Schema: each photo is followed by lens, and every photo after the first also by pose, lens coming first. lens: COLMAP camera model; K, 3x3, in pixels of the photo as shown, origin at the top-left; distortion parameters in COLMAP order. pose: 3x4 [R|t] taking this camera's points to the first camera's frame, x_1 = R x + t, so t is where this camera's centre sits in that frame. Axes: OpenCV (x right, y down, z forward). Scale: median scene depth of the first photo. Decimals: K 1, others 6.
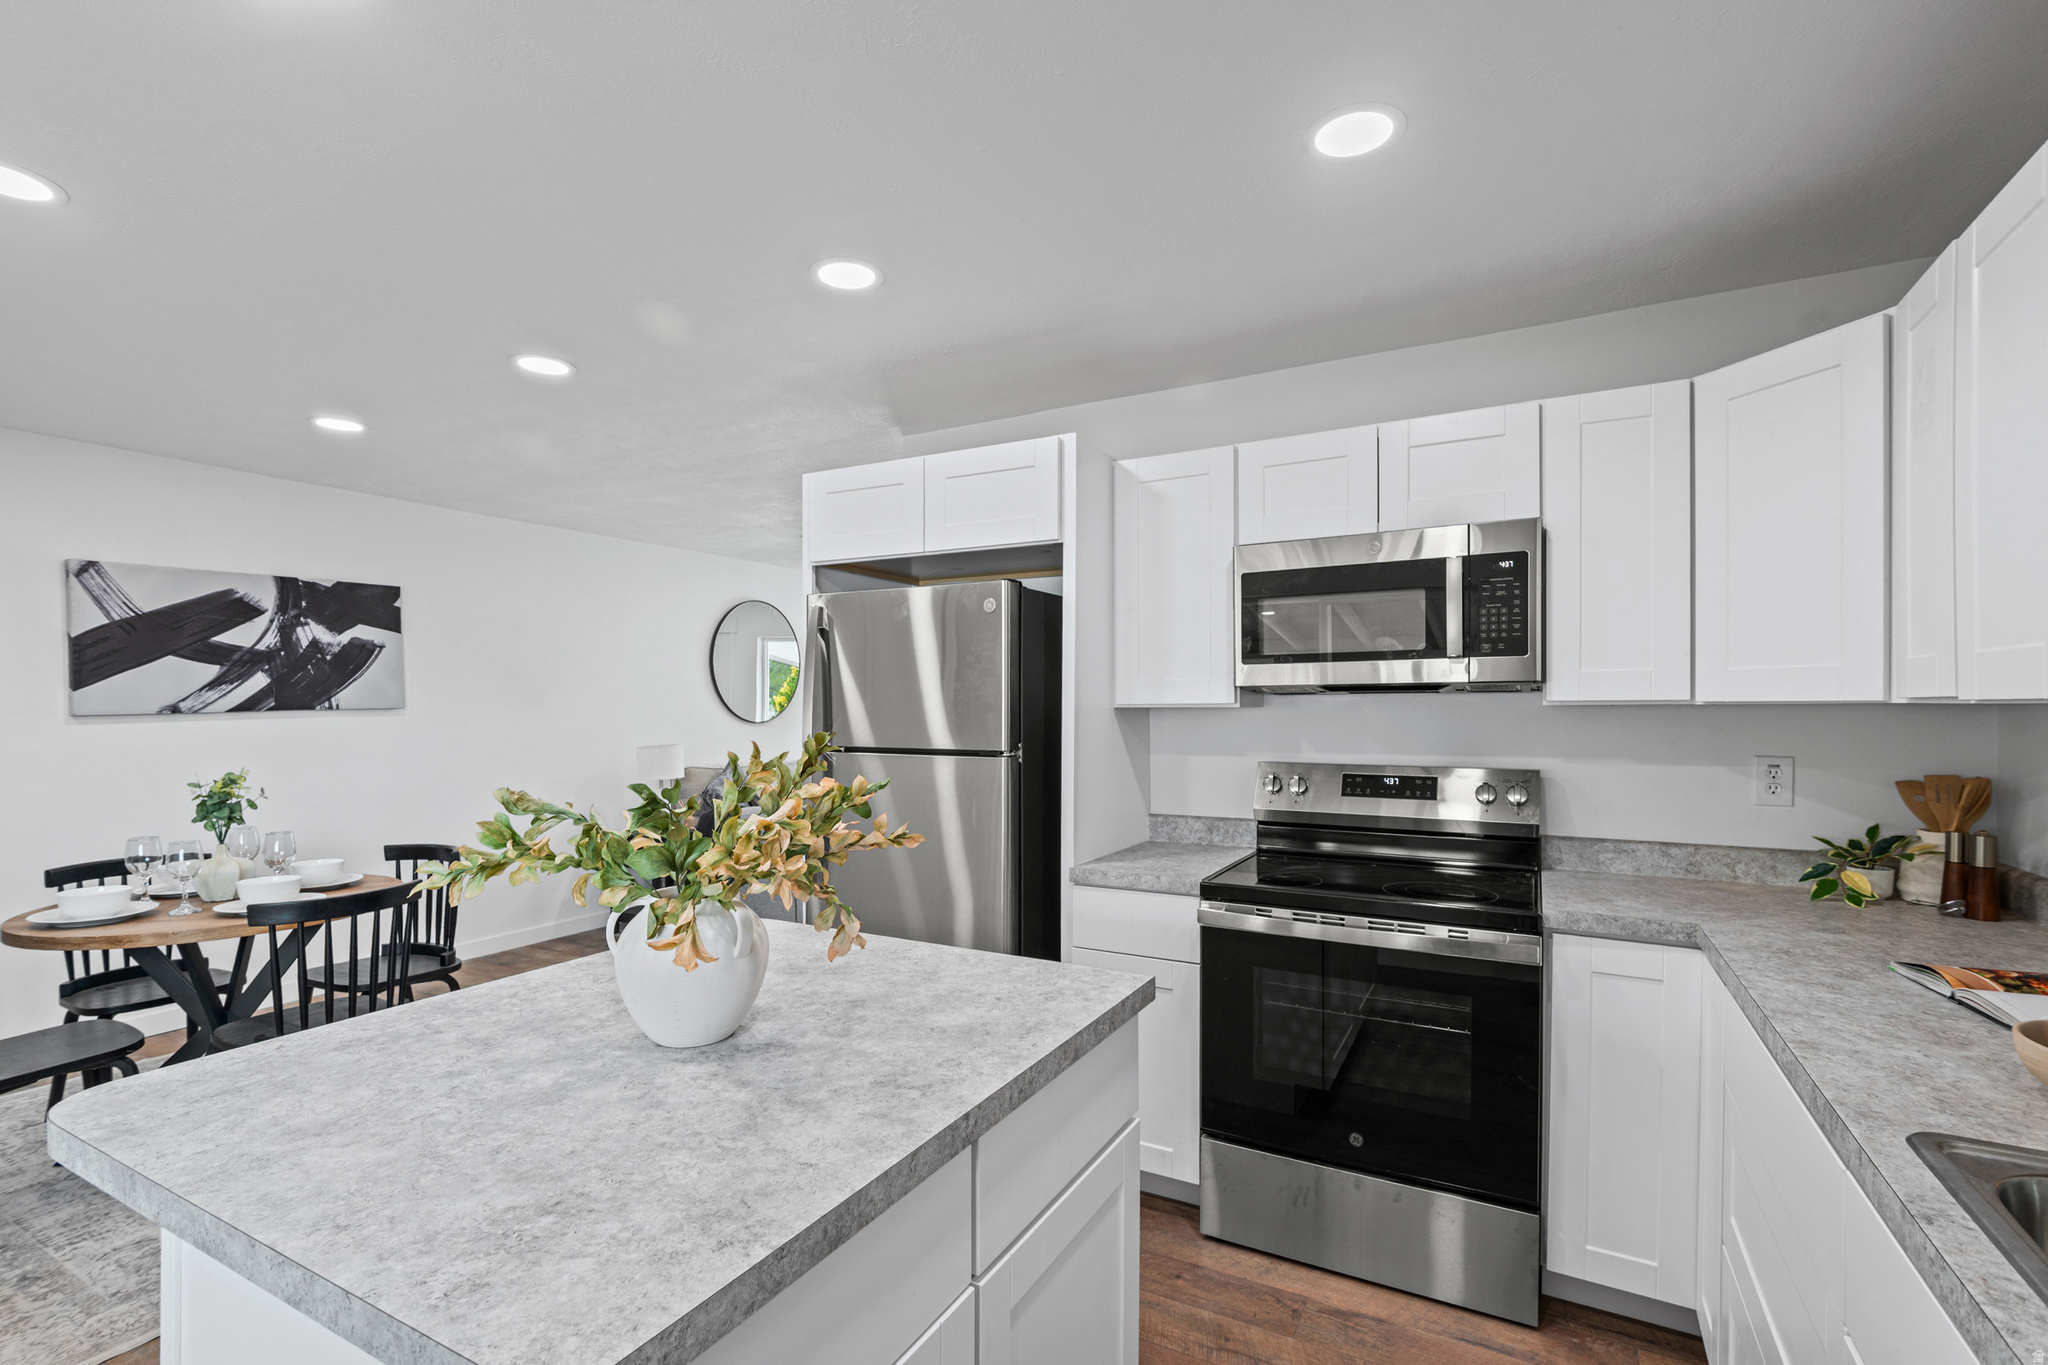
lens RADIAL K [[944.9, 0, 1011.4], [0, 944.9, 703.8], [0, 0, 1]] dist [0.004416, -0.002007]
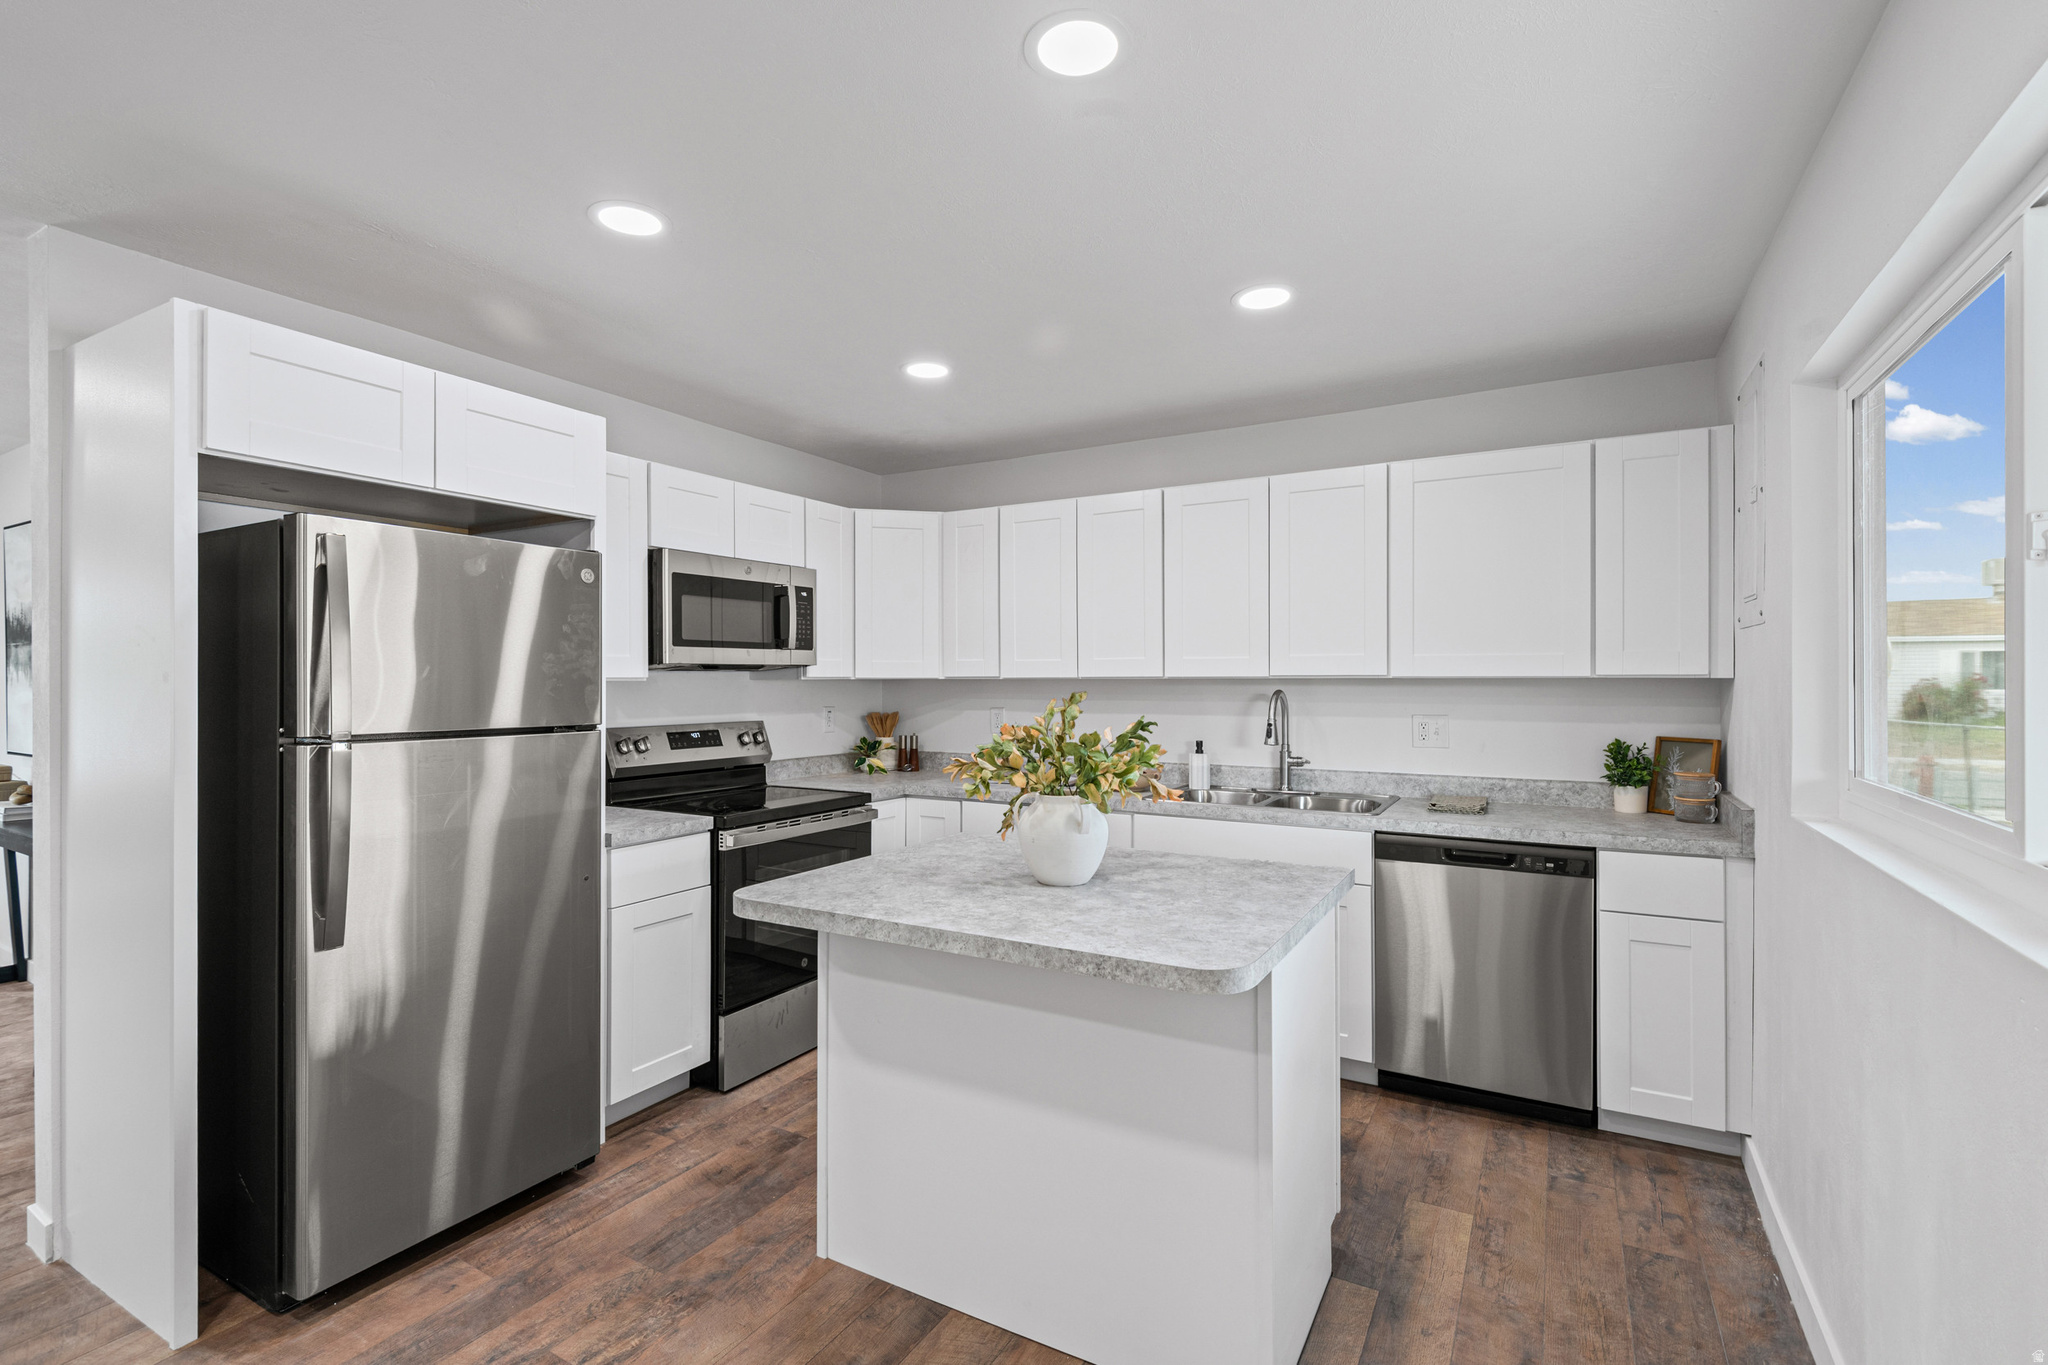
lens RADIAL K [[944.9, 0, 1027.6], [0, 944.9, 680.8], [0, 0, 1]] dist [0.004416, -0.002007]
pose [[-0.002742, 0.002878, 0.999992, -0.644121], [-0.001705, 0.999994, -0.002882, 0.004351], [-0.999995, -0.001713, -0.002737, 0.354098]]
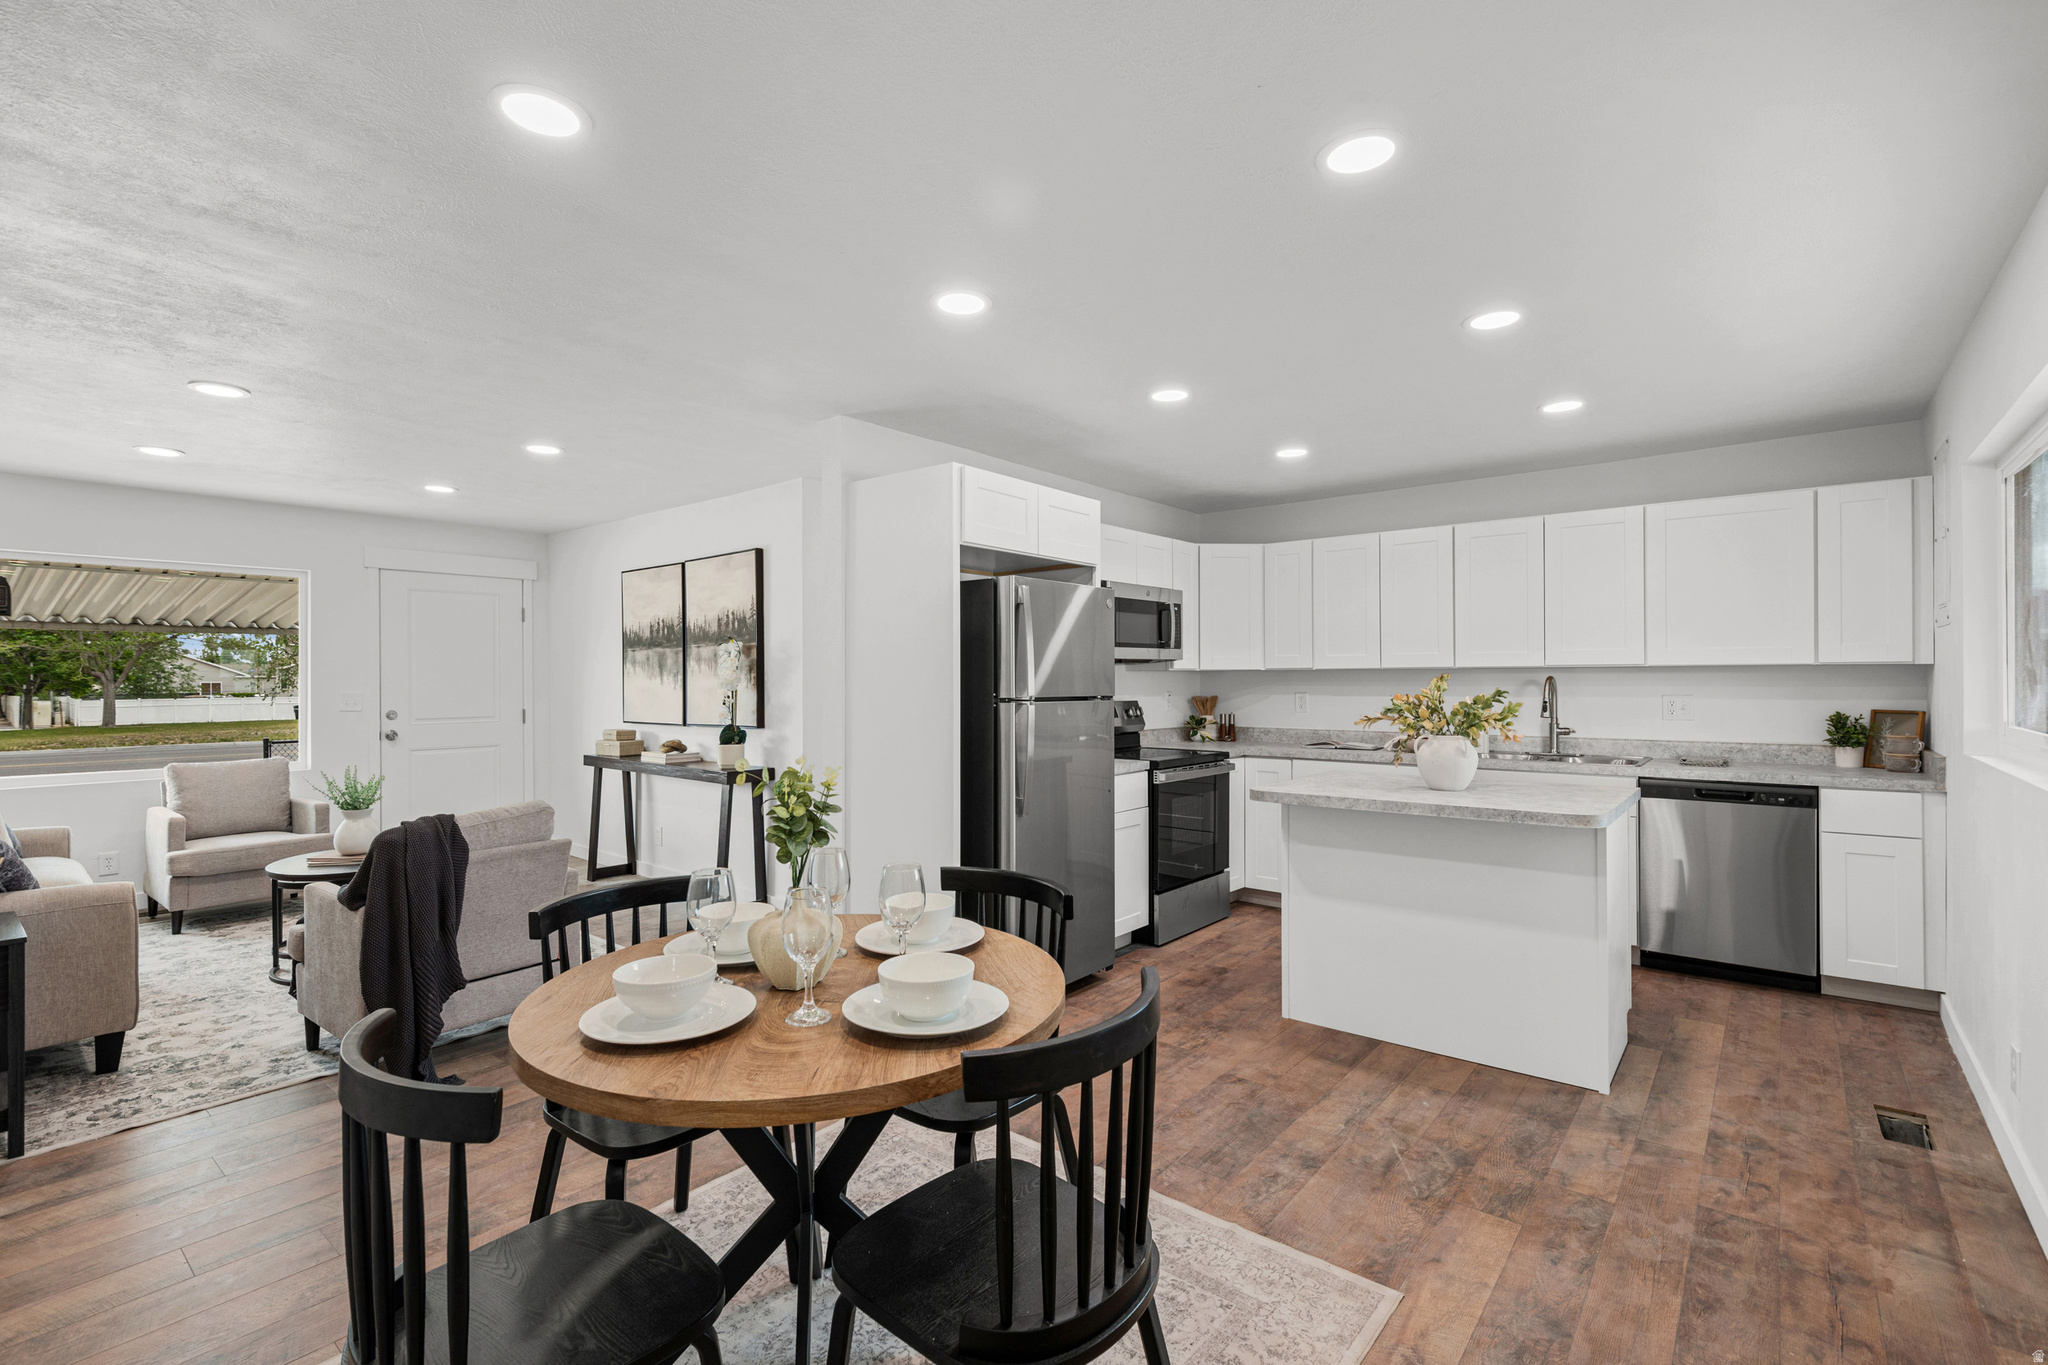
lens RADIAL K [[944.9, 0, 1015.9], [0, 944.9, 677.8], [0, 0, 1]] dist [0.004416, -0.002007]
pose [[0.166033, 0.004817, 0.986108, -1.031178], [0.000034, 0.999988, -0.004891, 0.017723], [-0.986120, 0.000845, 0.166031, 0.577261]]
